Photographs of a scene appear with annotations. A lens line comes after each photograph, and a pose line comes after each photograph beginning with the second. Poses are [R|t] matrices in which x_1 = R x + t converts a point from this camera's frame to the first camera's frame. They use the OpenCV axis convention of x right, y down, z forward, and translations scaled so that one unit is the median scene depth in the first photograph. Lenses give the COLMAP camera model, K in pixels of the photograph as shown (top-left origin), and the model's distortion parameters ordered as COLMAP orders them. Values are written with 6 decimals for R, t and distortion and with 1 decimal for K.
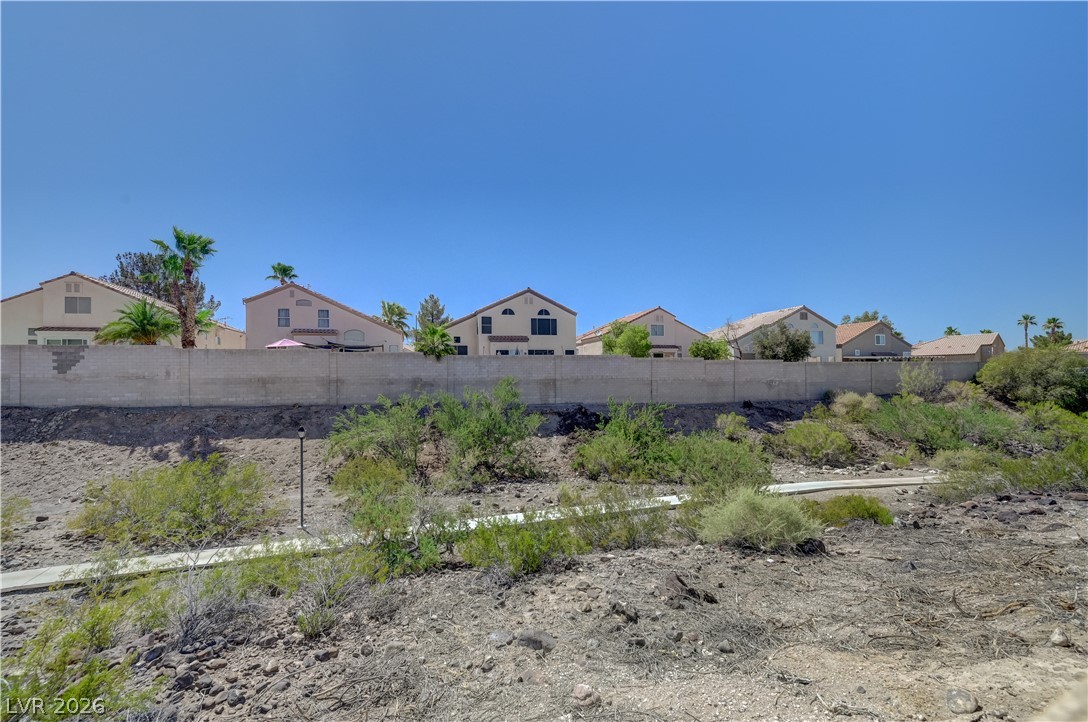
lens RADIAL K [[457.4, 0, 543.3], [0, 457.4, 372.3], [0, 0, 1]] dist [0.000807, 0.000489]
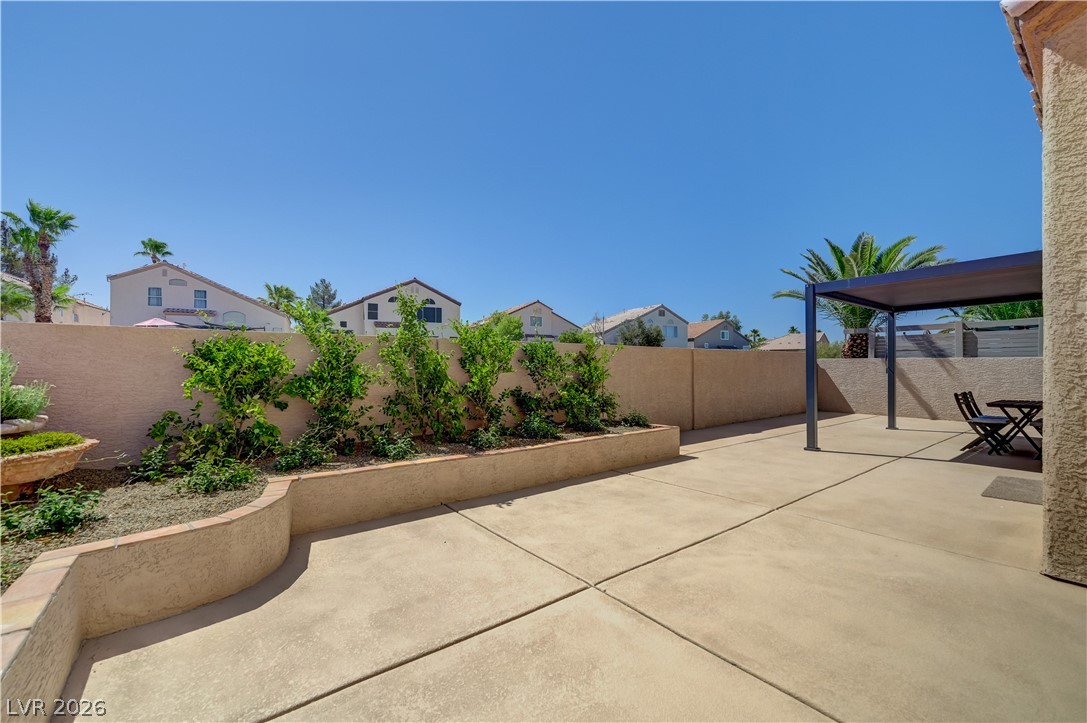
lens RADIAL K [[457.0, 0, 545.3], [0, 457.0, 361.8], [0, 0, 1]] dist [0.000807, 0.000489]
pose [[0.981467, 0.014805, 0.191060, 0.068451], [-0.014918, 0.999888, -0.000845, 0.009250], [-0.191052, -0.002021, 0.981578, -0.121230]]
